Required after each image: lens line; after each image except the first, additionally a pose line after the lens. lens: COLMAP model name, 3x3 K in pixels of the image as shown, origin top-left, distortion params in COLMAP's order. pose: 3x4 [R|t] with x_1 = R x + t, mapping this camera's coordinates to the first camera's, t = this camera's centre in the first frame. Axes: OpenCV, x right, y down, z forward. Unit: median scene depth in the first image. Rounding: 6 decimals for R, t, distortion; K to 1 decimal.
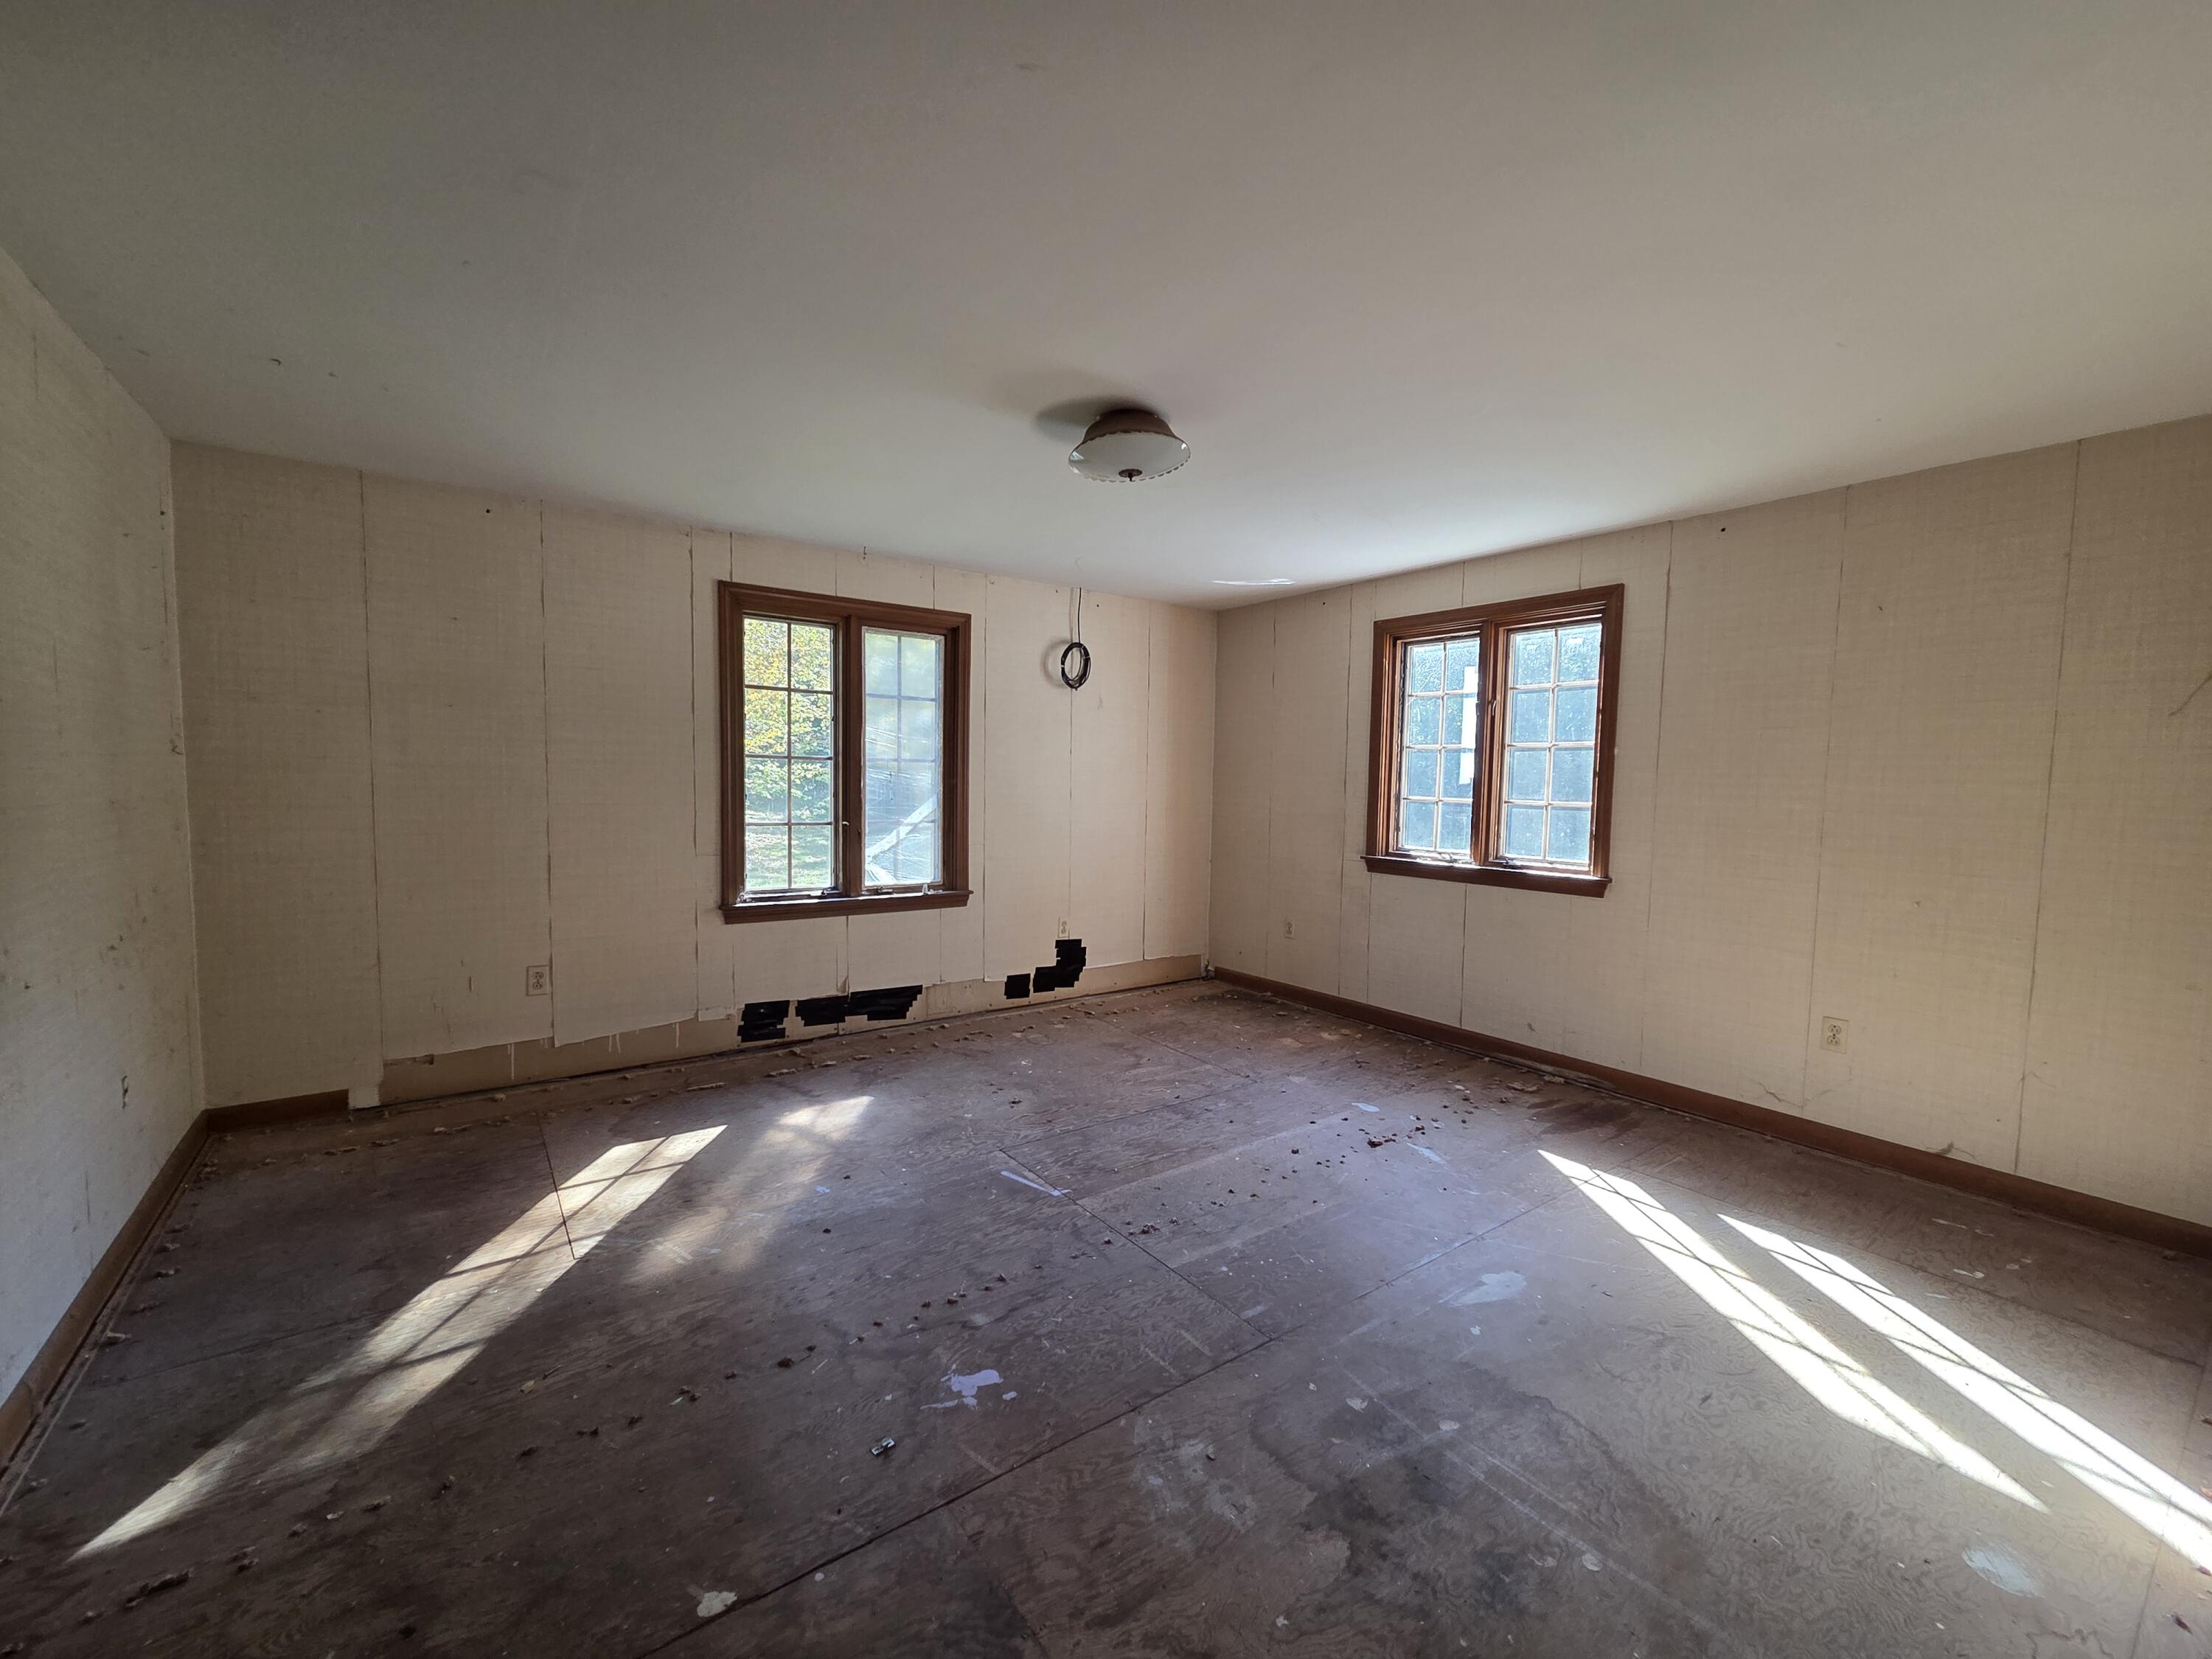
lens RADIAL K [[896.2, 0, 1095.8], [0, 896.2, 840.4], [0, 0, 1]] dist [0.003599, -0.002054]
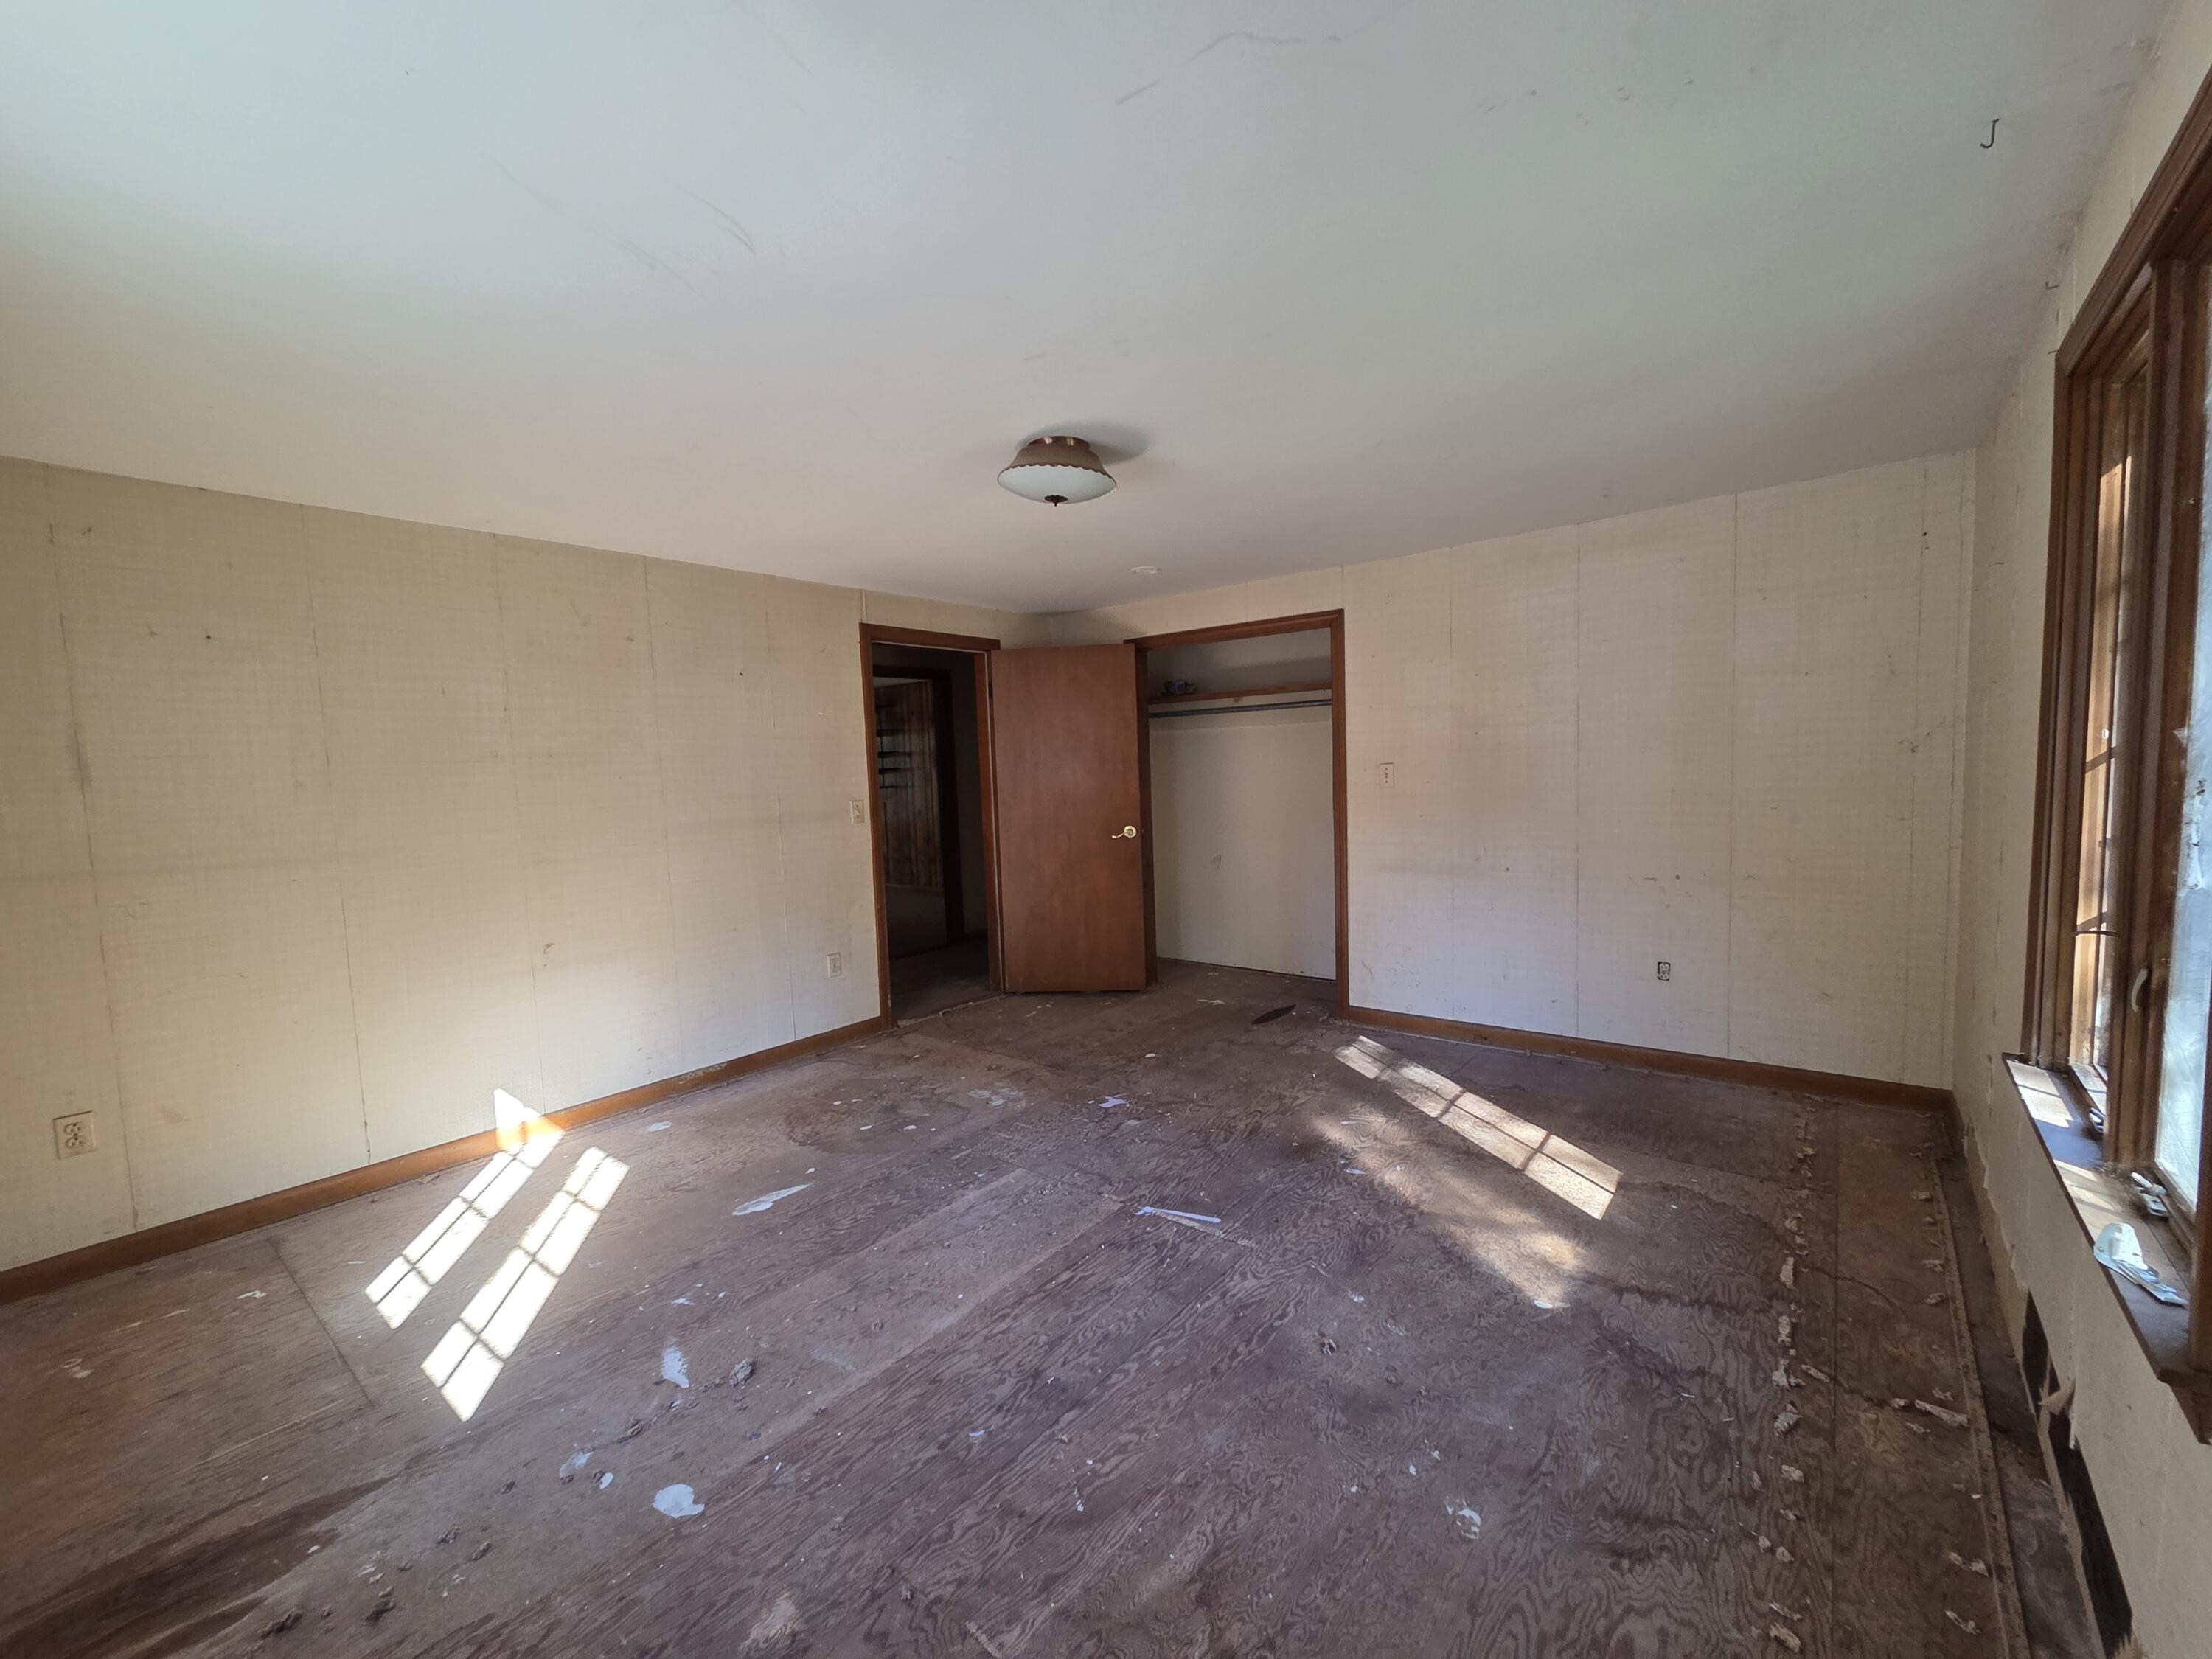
lens RADIAL K [[896.2, 0, 1095.8], [0, 896.2, 840.4], [0, 0, 1]] dist [0.003599, -0.002054]
pose [[-0.966693, 0.039159, -0.252925, 0.257131], [0.001841, 0.989264, 0.146126, -0.164216], [0.255932, 0.140793, -0.956387, 1.955427]]
